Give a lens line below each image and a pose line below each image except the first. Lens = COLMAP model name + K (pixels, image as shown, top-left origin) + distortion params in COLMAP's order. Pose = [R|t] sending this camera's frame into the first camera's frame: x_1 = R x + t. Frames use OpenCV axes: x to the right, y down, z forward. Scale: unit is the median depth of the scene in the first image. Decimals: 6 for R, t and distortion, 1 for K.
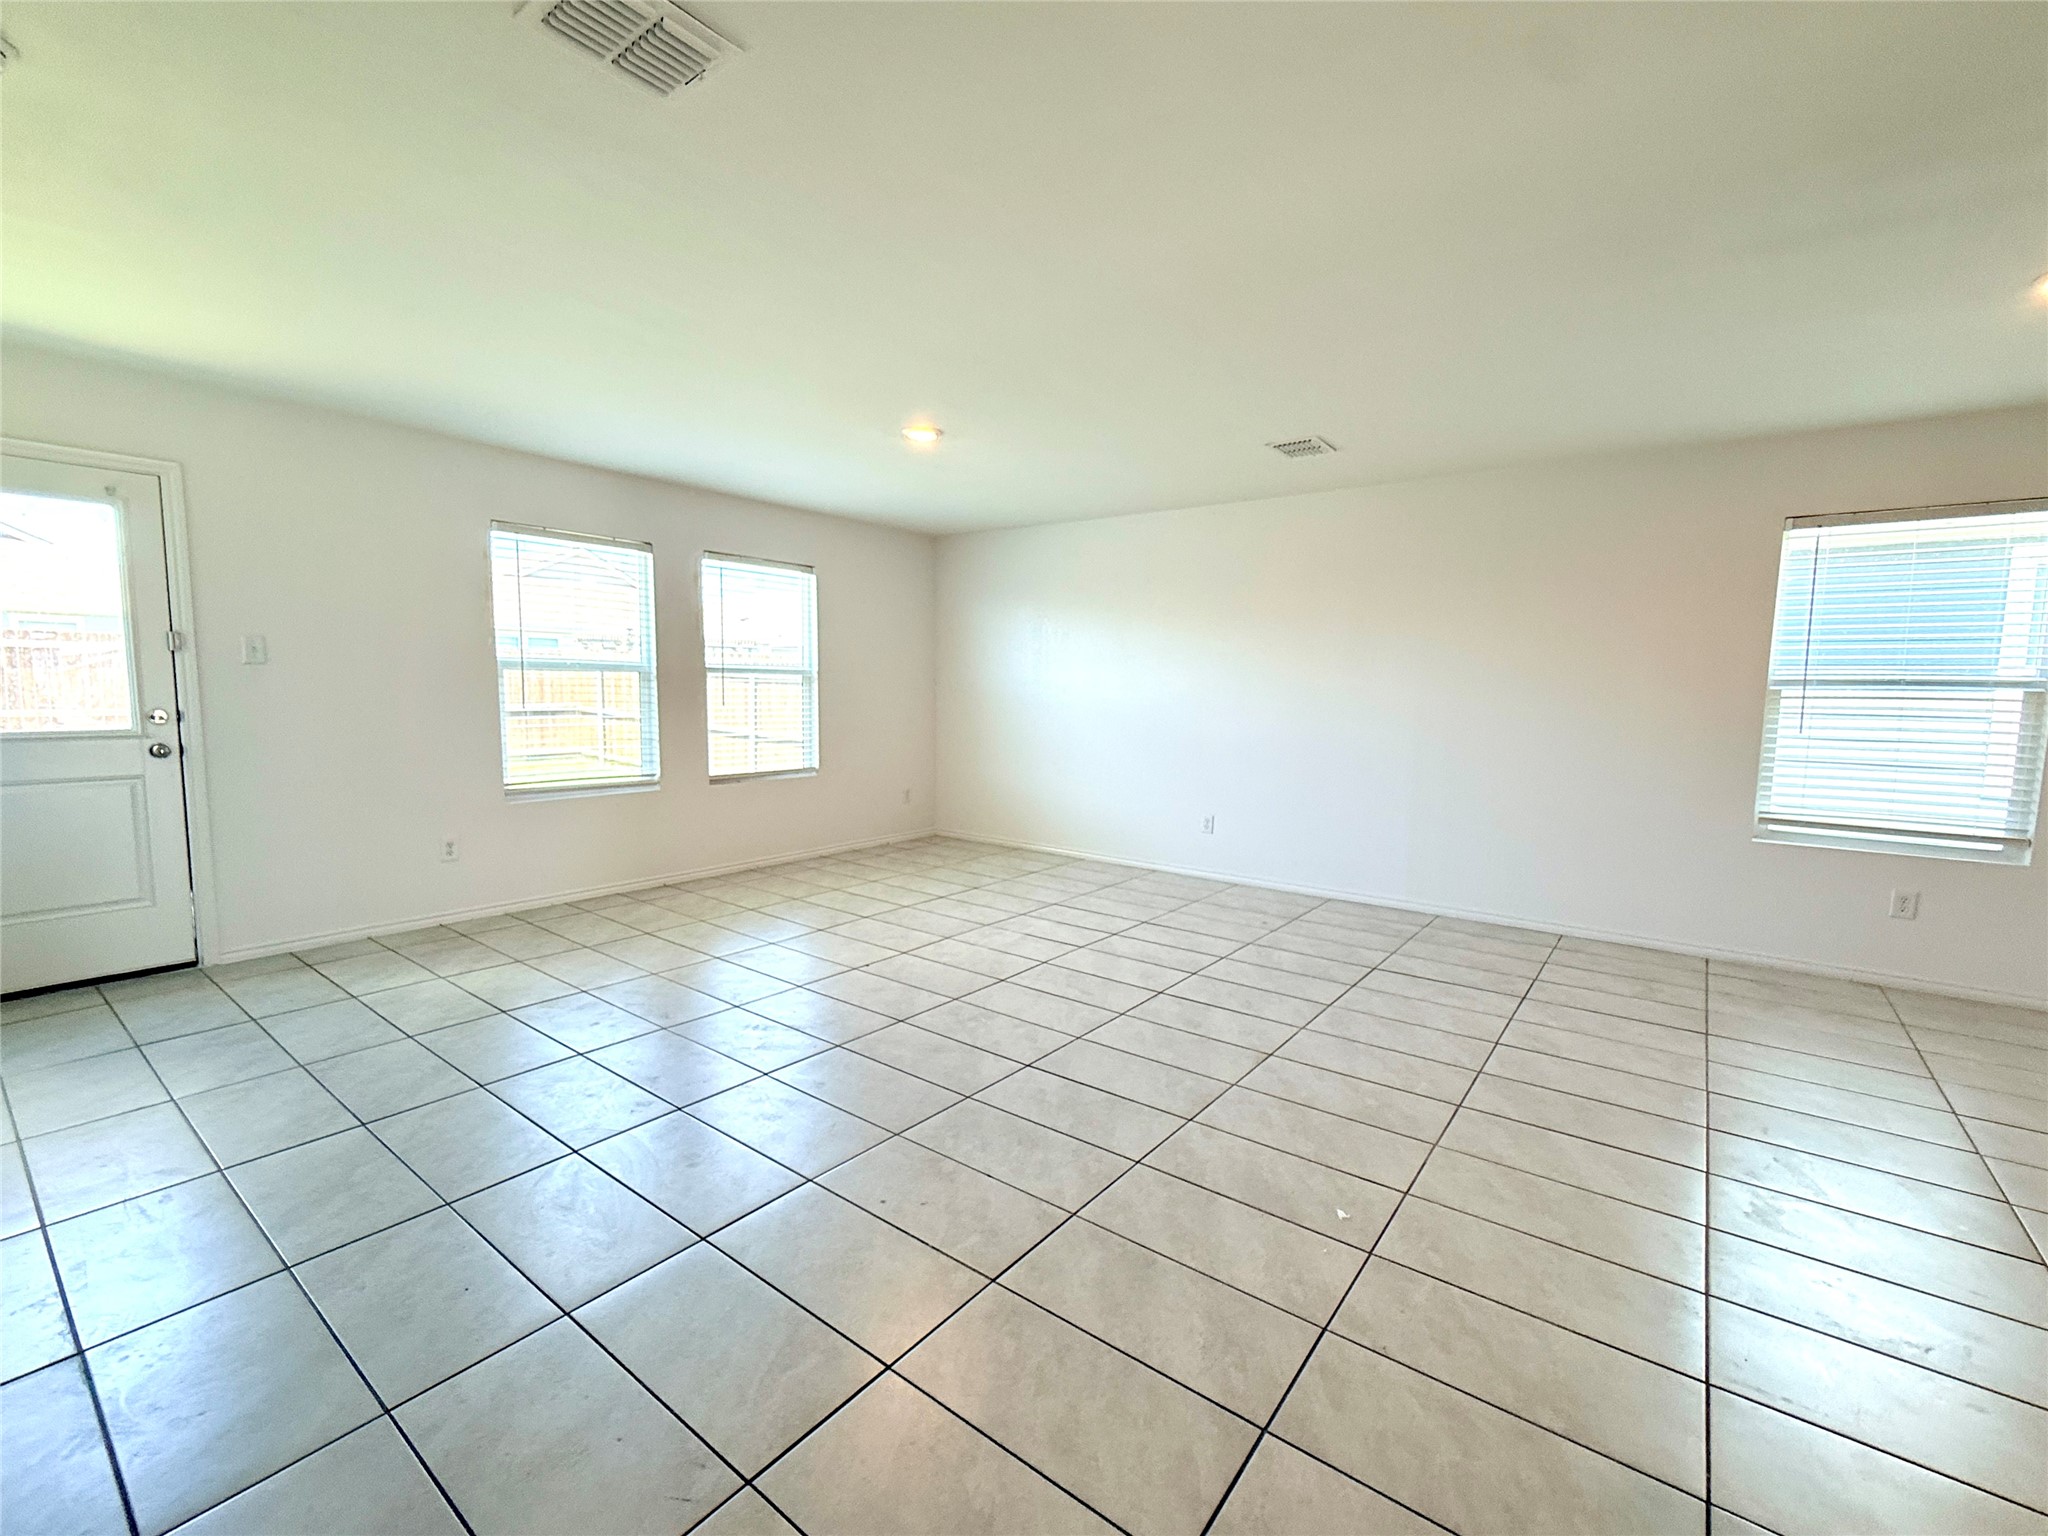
lens RADIAL K [[873.6, 0, 1024.0], [0, 873.6, 768.0], [0, 0, 1]] dist [-0.001007, -0.000225]
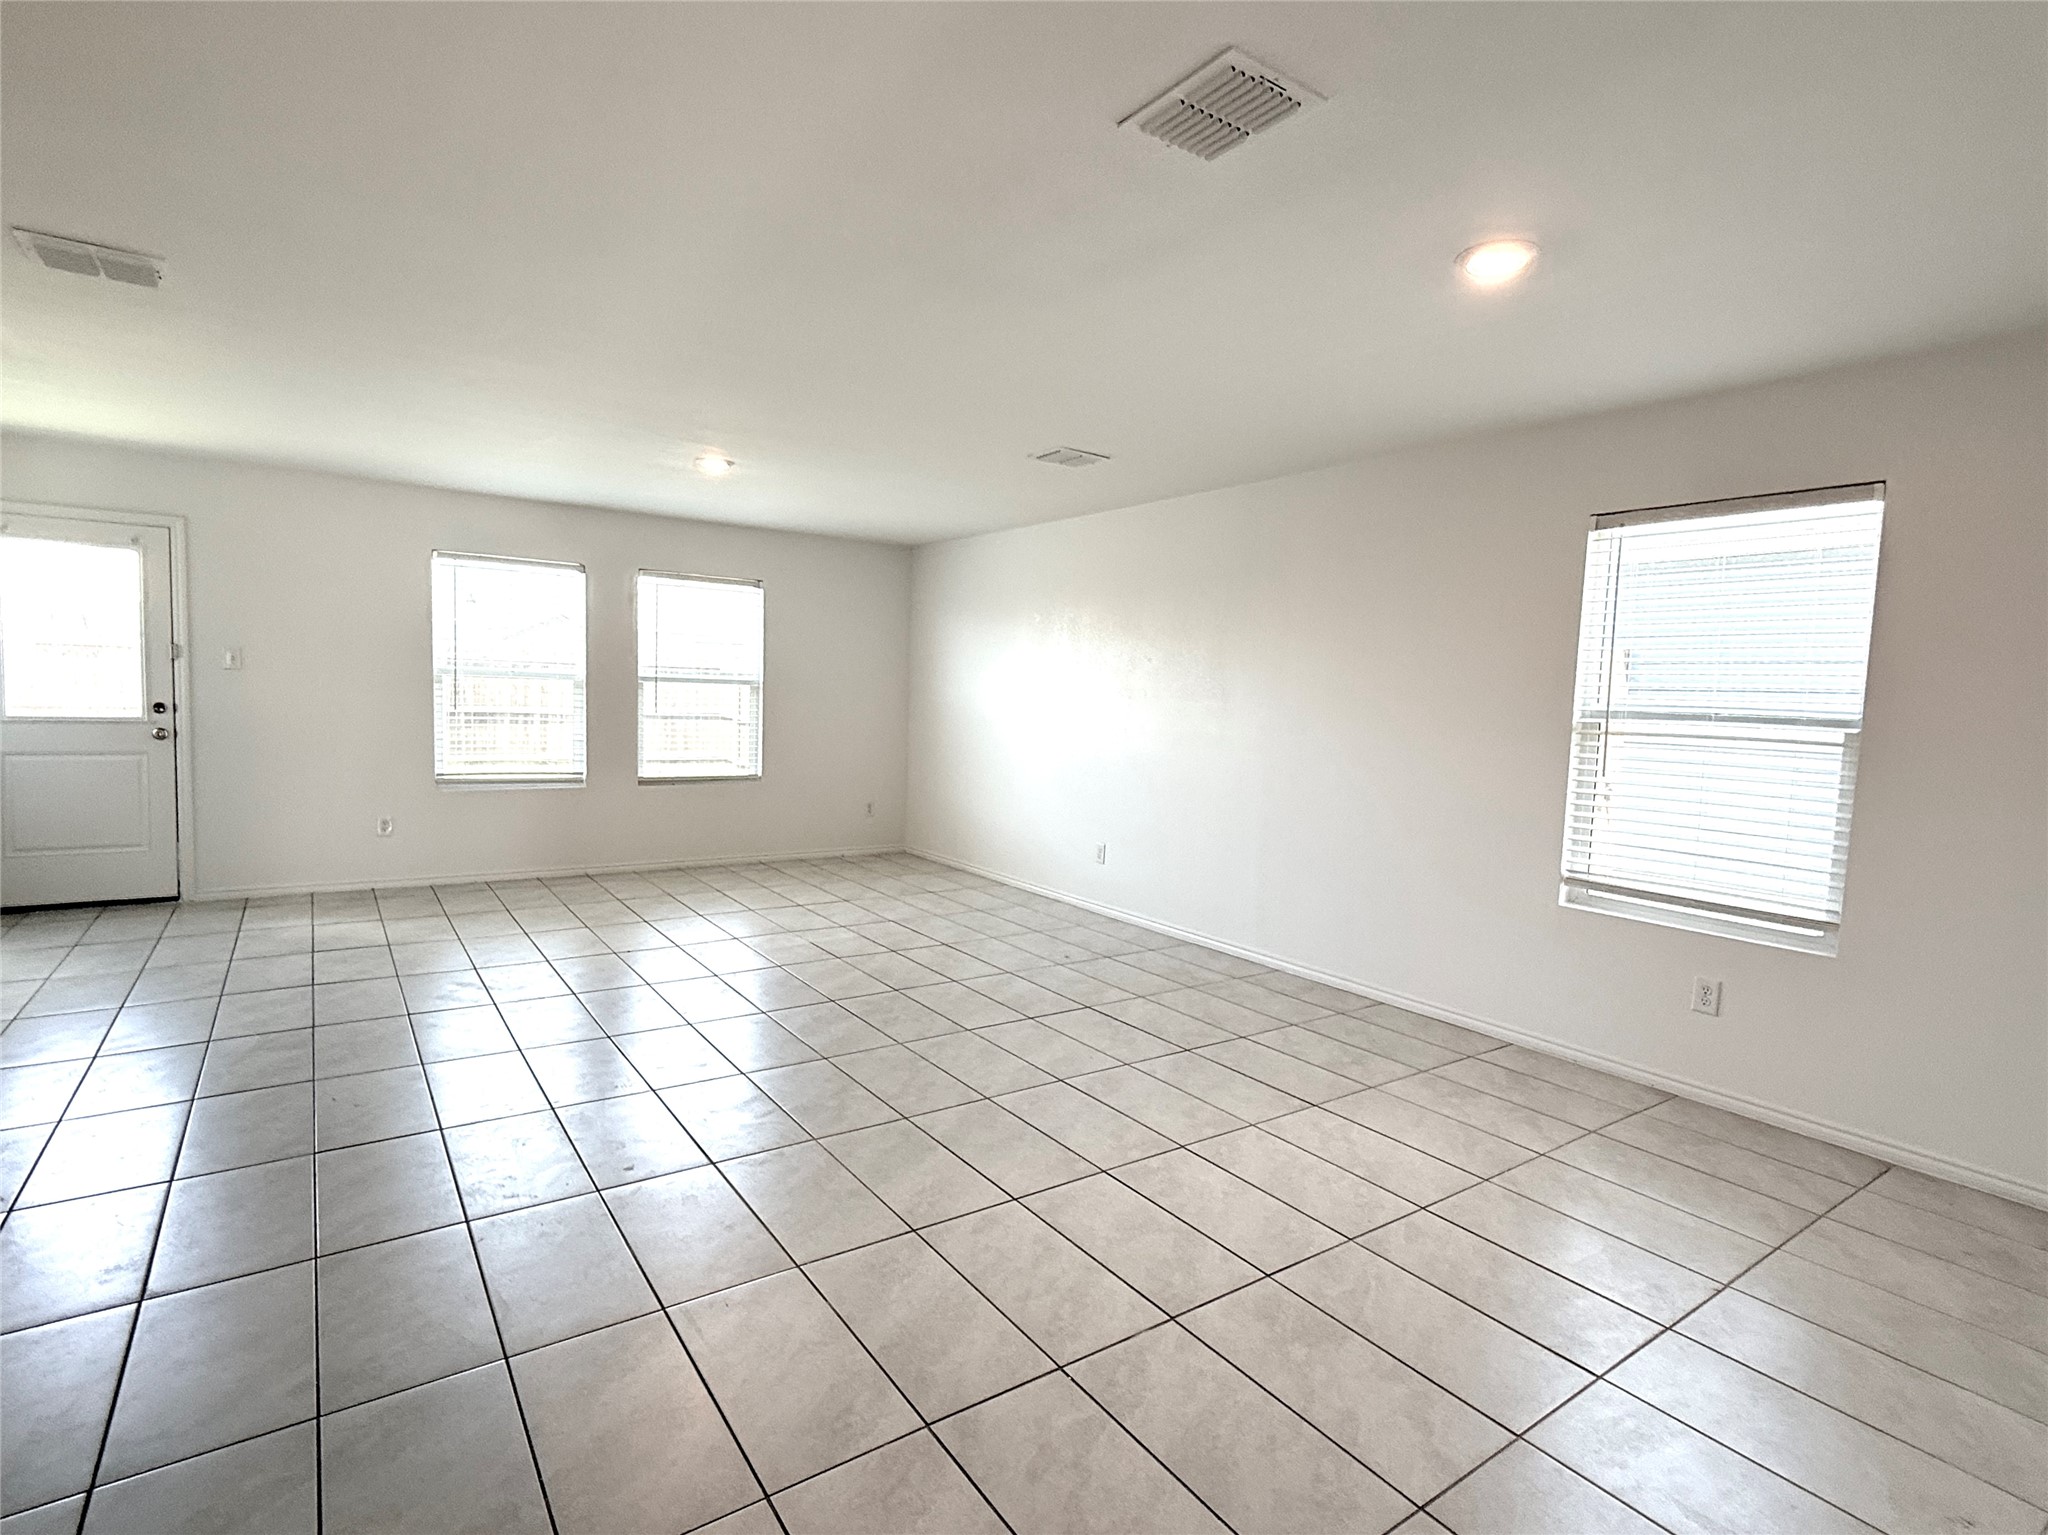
lens RADIAL K [[1008.8, 0, 1024.0], [0, 1008.8, 767.5], [0, 0, 1]] dist [0.000968, 0.000558]
pose [[0.954465, 0.041296, -0.295452, 0.567675], [-0.048650, 0.998661, -0.017581, -0.004824], [0.294330, 0.031155, 0.955196, -0.059195]]
